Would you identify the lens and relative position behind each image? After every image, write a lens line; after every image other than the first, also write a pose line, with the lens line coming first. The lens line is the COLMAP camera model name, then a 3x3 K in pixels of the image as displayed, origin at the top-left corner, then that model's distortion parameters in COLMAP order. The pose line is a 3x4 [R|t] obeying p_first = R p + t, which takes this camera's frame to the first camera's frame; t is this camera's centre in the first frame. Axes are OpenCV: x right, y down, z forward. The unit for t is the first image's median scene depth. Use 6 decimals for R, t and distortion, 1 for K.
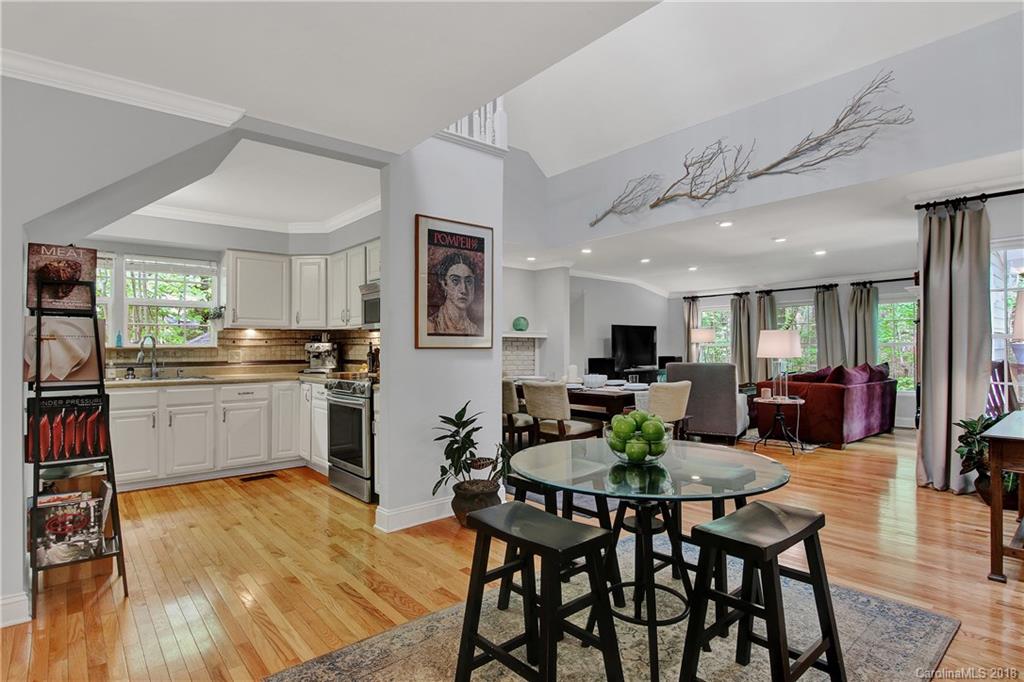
lens RADIAL K [[528.9, 0, 515.6], [0, 528.9, 340.4], [0, 0, 1]] dist [-0.003772, -0.004382]
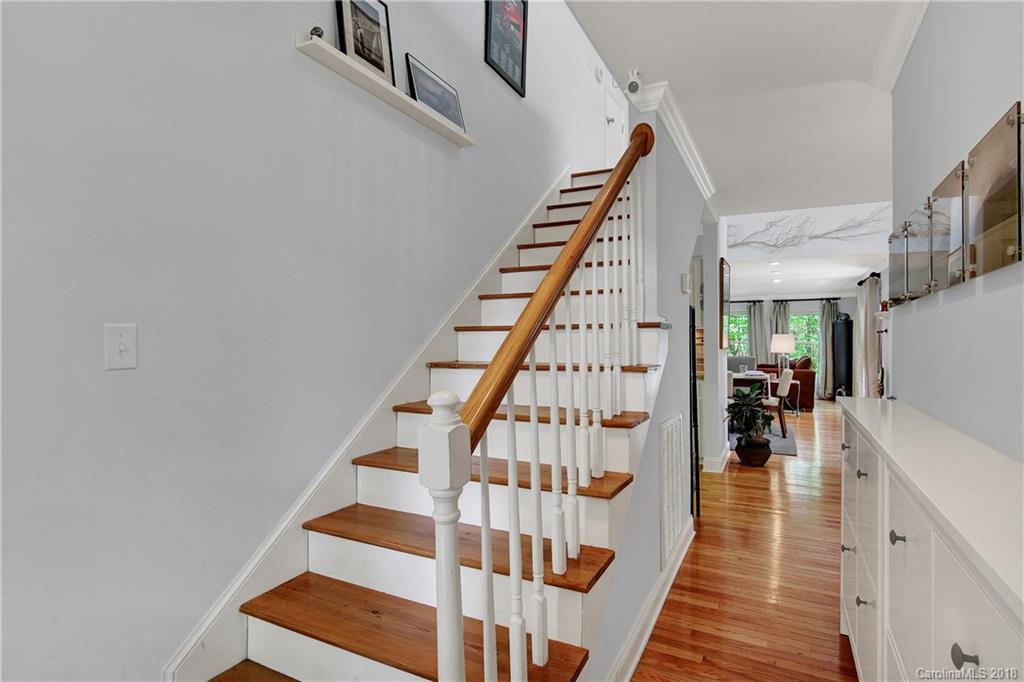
lens RADIAL K [[528.9, 0, 514.1], [0, 528.9, 337.8], [0, 0, 1]] dist [-0.003772, -0.004382]
pose [[0.923487, 0.002628, 0.383621, -0.832031], [-0.006318, 0.999945, 0.008358, -0.019451], [-0.383578, -0.010142, 0.923453, -0.091578]]
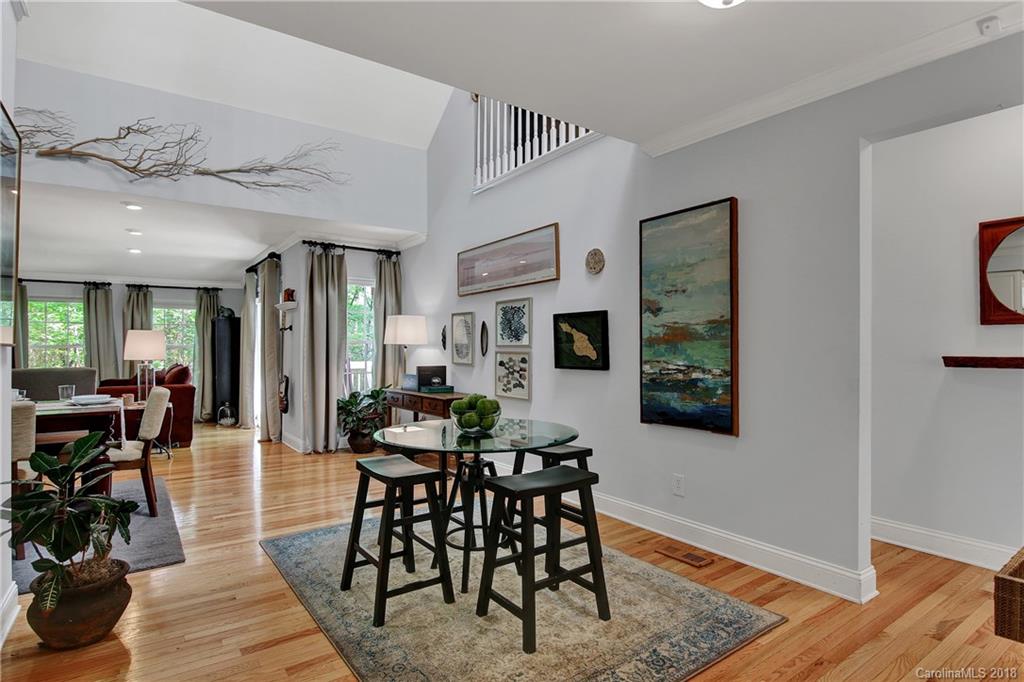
lens RADIAL K [[528.9, 0, 496.1], [0, 528.9, 341.4], [0, 0, 1]] dist [-0.003772, -0.004382]
pose [[0.104316, 0.014767, 0.994435, -0.392287], [-0.010933, 0.999846, -0.013701, 0.005724], [-0.994484, -0.009443, 0.104461, 0.308052]]
